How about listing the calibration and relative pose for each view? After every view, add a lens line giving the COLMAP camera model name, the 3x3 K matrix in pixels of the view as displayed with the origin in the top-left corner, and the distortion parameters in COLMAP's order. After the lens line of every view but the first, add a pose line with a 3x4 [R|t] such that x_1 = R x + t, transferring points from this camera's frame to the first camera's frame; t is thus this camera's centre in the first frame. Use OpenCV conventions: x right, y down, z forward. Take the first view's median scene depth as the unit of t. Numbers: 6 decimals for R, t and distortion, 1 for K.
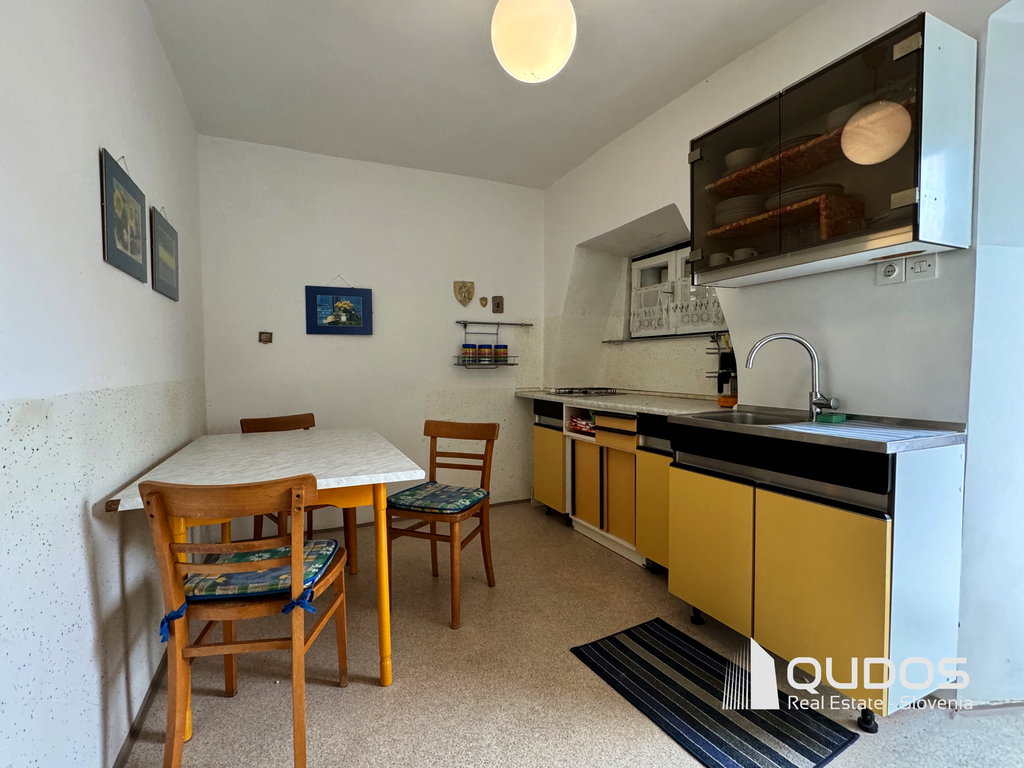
lens RADIAL K [[480.2, 0, 512.0], [0, 480.2, 384.0], [0, 0, 1]] dist [-0.001269, -0.000244]
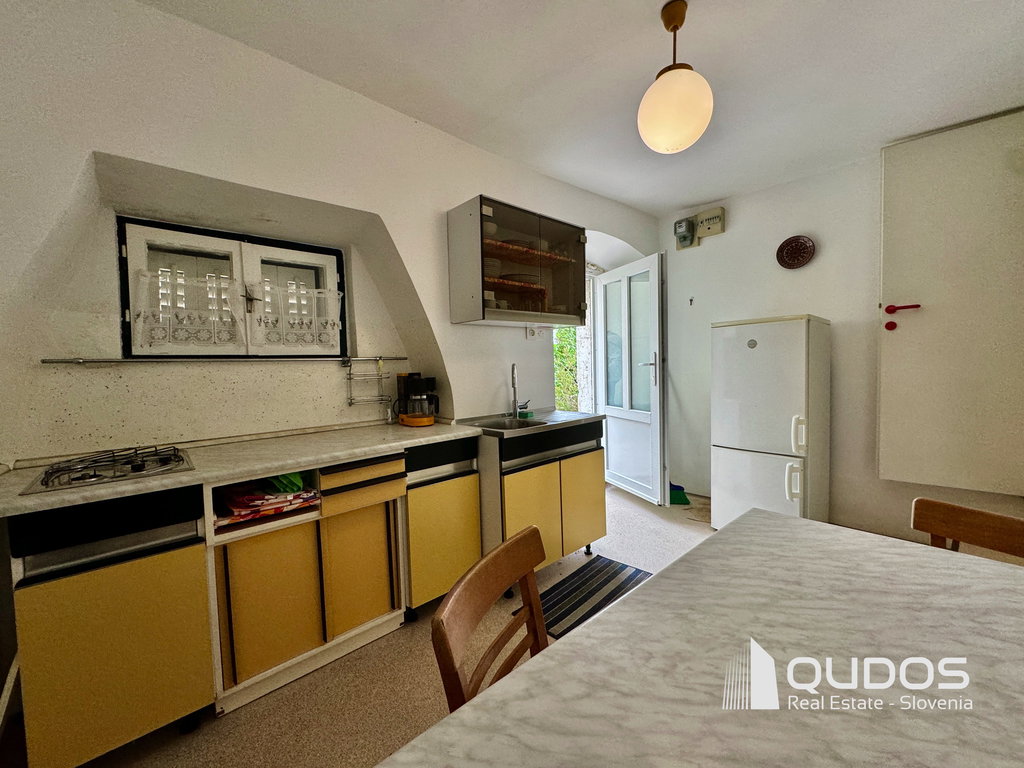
lens RADIAL K [[412.5, 0, 512.0], [0, 412.5, 384.0], [0, 0, 1]] dist [-0.000420, -0.000090]
pose [[-0.292169, -0.026409, 0.956002, -0.402076], [0.073350, 0.996055, 0.049932, -0.062911], [-0.953550, 0.084712, -0.289079, 0.825782]]
